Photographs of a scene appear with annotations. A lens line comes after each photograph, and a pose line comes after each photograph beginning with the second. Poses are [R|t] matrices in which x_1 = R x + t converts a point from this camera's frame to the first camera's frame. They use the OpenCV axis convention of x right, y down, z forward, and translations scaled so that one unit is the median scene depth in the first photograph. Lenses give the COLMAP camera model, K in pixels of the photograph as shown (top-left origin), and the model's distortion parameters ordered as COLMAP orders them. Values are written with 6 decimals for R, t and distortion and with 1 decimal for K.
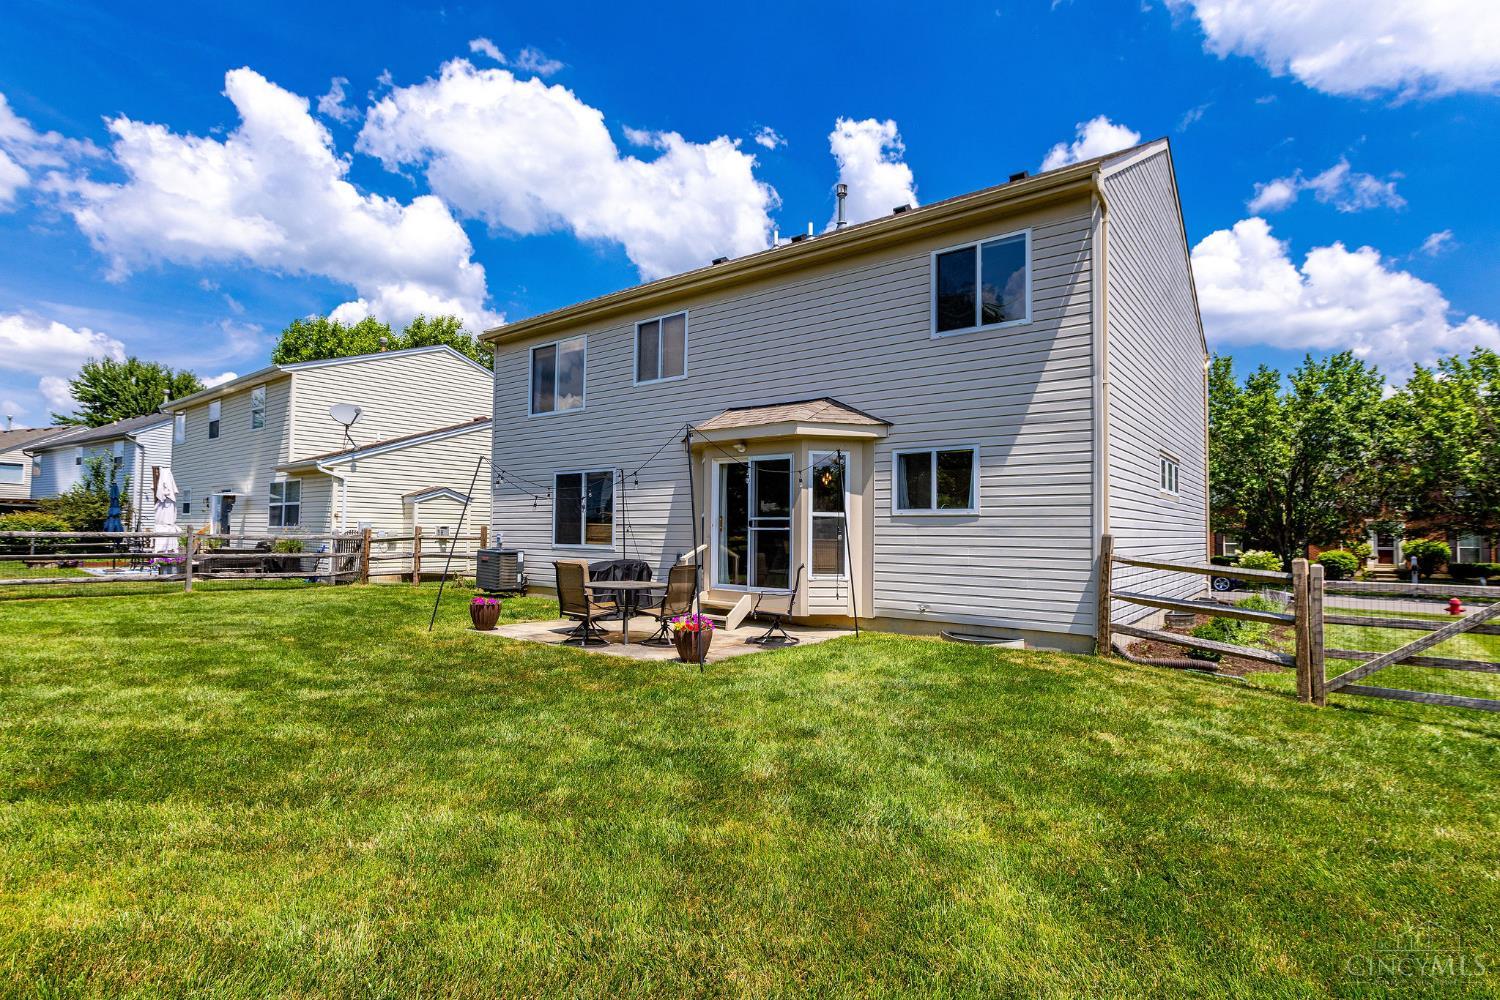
lens RADIAL K [[740.4, 0, 739.4], [0, 740.4, 503.2], [0, 0, 1]] dist [-0.000277, 0.000183]
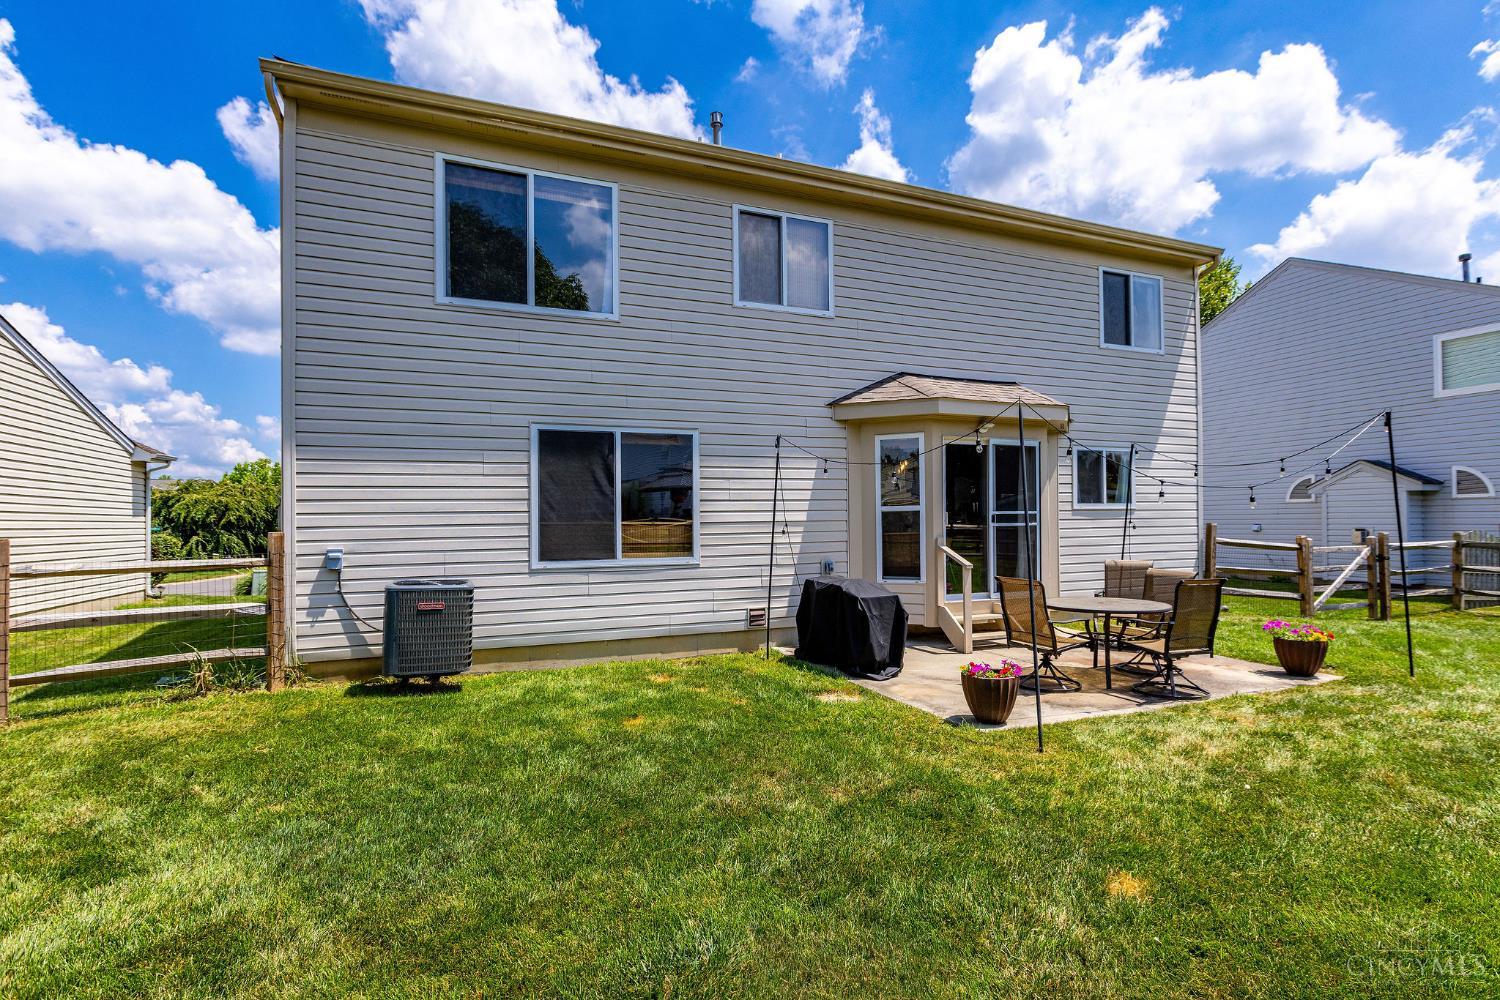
lens RADIAL K [[740.4, 0, 739.4], [0, 740.4, 503.2], [0, 0, 1]] dist [-0.000277, 0.000183]
pose [[0.485319, 0.002076, 0.874335, -0.803372], [-0.021873, 0.999713, 0.009768, 0.007095], [-0.874064, -0.023865, 0.485225, 0.785884]]
